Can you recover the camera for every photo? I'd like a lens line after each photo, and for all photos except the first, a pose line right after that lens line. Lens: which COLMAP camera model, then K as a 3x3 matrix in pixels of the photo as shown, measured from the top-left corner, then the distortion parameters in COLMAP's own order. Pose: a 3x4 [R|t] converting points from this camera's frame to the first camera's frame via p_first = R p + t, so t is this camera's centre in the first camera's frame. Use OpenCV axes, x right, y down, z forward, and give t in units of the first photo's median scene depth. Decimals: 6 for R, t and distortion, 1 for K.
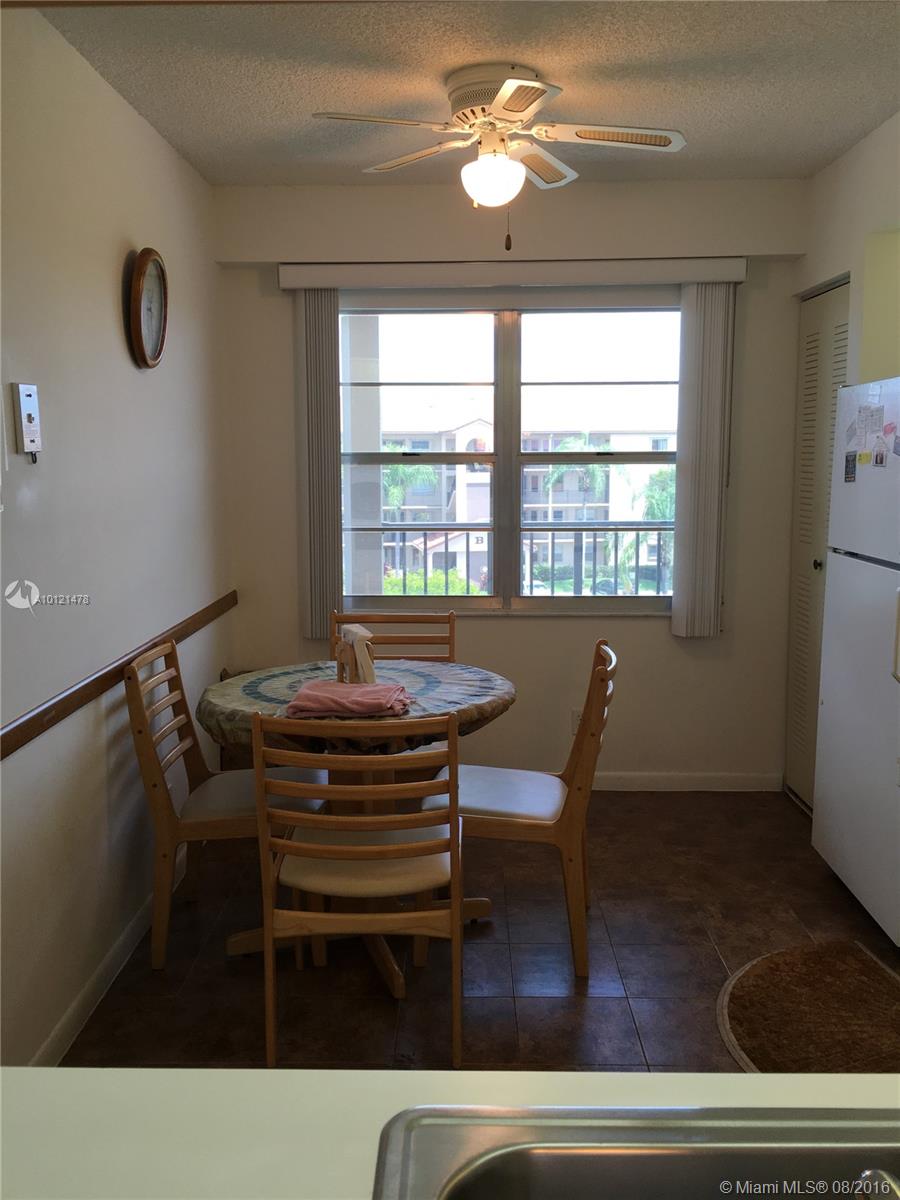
lens RADIAL K [[1024.3, 0, 450.0], [0, 1024.3, 600.0], [0, 0, 1]] dist [0.093038, -0.144030]
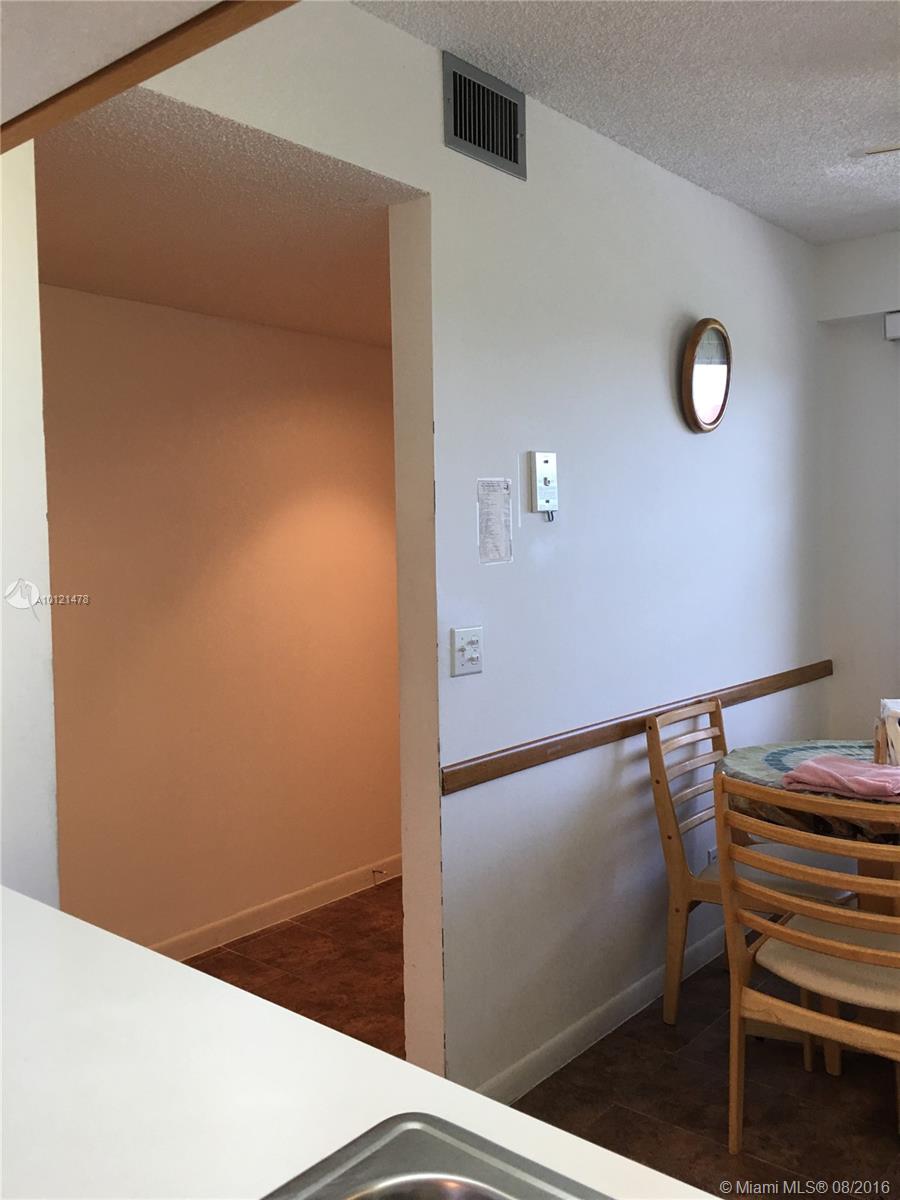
lens RADIAL K [[1024.3, 0, 450.0], [0, 1024.3, 600.0], [0, 0, 1]] dist [0.093038, -0.144030]
pose [[0.772364, 0.033627, -0.634290, 0.200835], [-0.079956, 0.995802, -0.044568, 0.010792], [0.630128, 0.085138, 0.771810, 0.067440]]
